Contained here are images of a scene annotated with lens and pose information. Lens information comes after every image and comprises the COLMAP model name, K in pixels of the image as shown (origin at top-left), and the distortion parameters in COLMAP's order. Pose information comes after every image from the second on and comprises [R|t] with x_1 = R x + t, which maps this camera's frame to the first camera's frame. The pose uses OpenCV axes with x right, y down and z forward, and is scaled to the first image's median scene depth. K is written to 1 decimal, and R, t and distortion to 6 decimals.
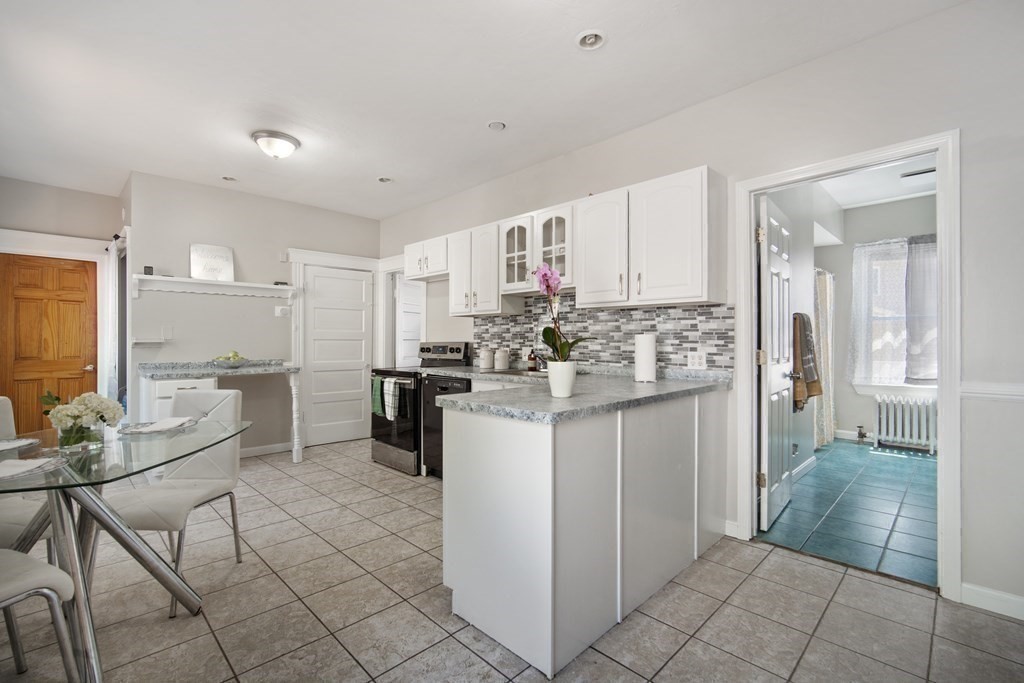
lens RADIAL K [[451.6, 0, 500.3], [0, 451.6, 340.0], [0, 0, 1]] dist [-0.013838, 0.004674]
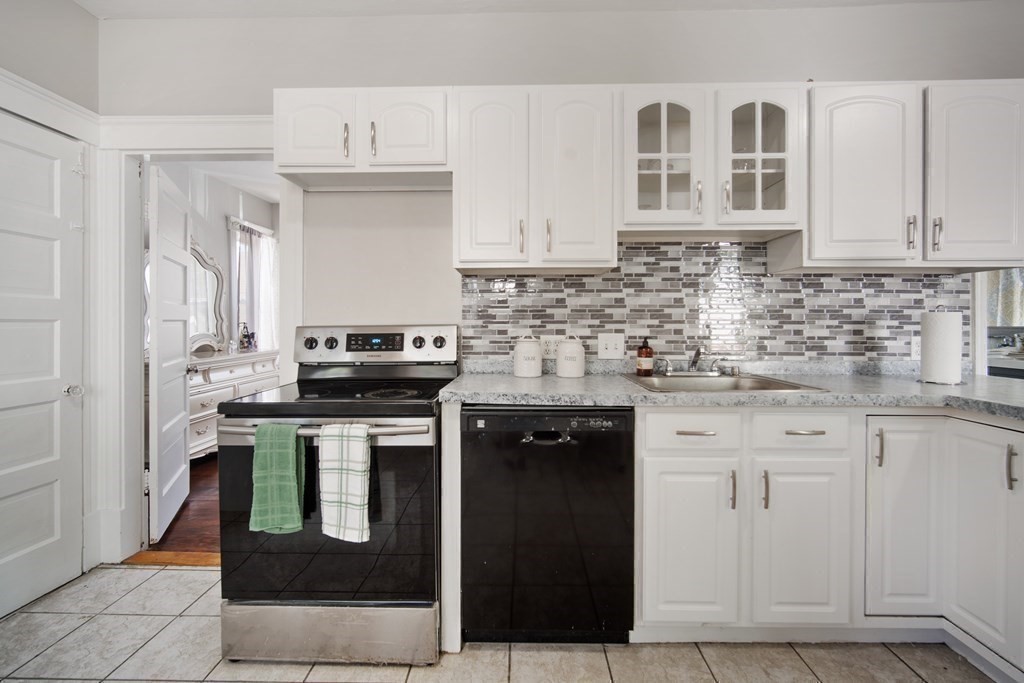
lens RADIAL K [[466.1, 0, 503.0], [0, 466.1, 326.0], [0, 0, 1]] dist [-0.010731, 0.002073]
pose [[0.719230, -0.010580, 0.694691, -0.512357], [0.000256, 0.999888, 0.014963, -0.002312], [-0.694772, -0.010584, 0.719153, 0.798018]]
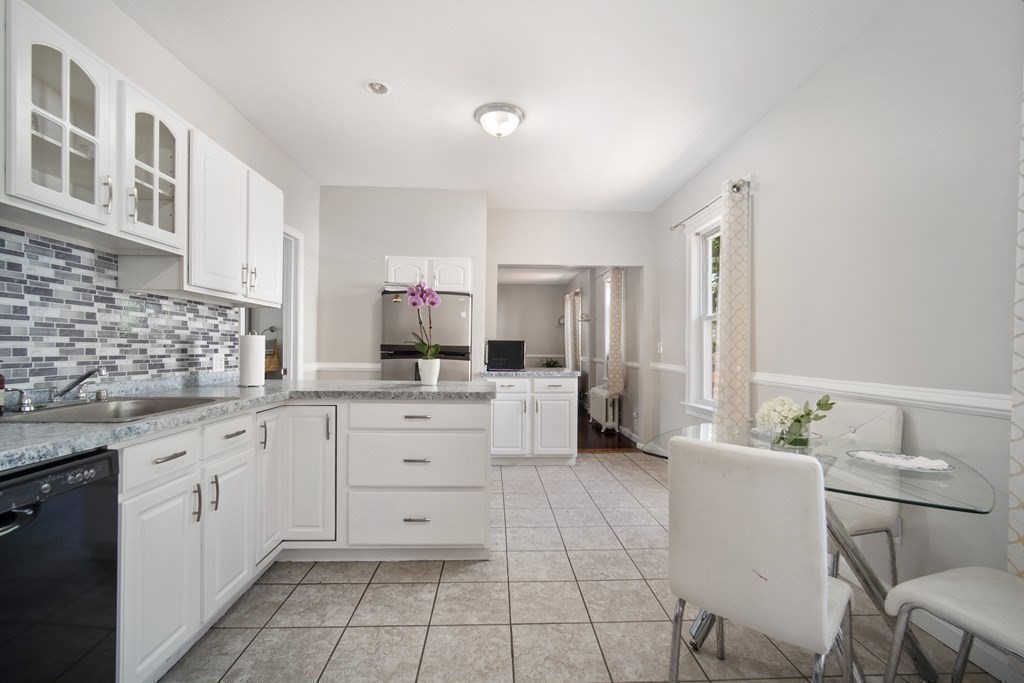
lens RADIAL K [[451.6, 0, 509.4], [0, 451.6, 348.9], [0, 0, 1]] dist [-0.013838, 0.004674]
pose [[-0.742767, -0.013142, 0.669421, -0.574804], [-0.014675, 0.999887, 0.003348, 0.003557], [-0.669389, -0.007337, -0.742876, 1.110684]]
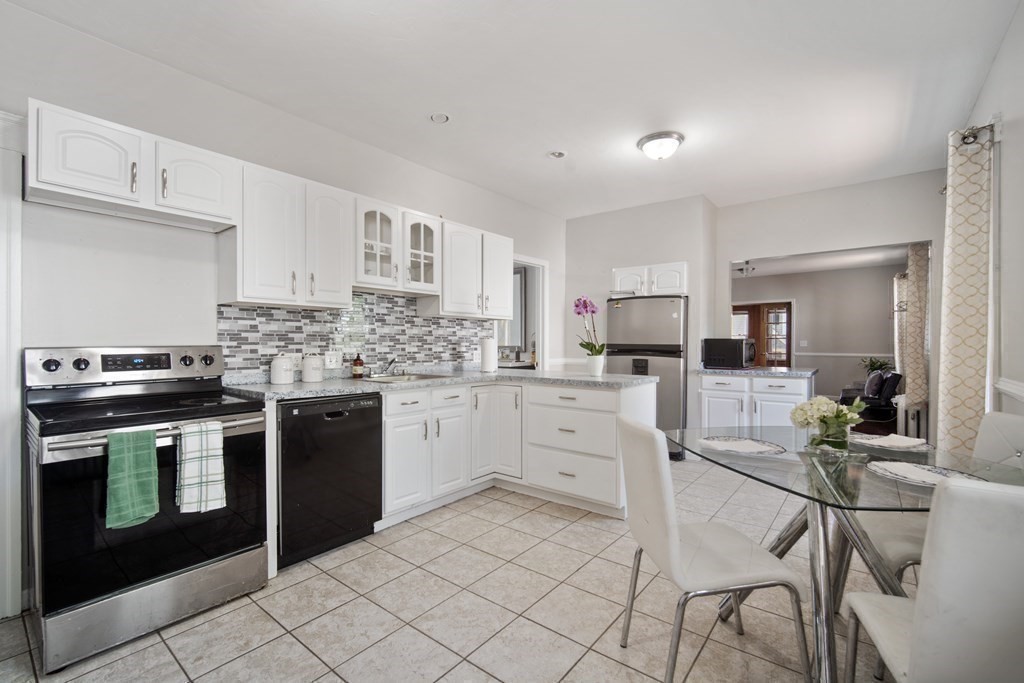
lens RADIAL K [[451.6, 0, 510.9], [0, 451.6, 346.5], [0, 0, 1]] dist [-0.013838, 0.004674]
pose [[-0.120244, -0.010581, 0.992688, -0.926414], [-0.005727, 0.999934, 0.009964, -0.003248], [-0.992728, -0.004487, -0.120297, 0.916324]]
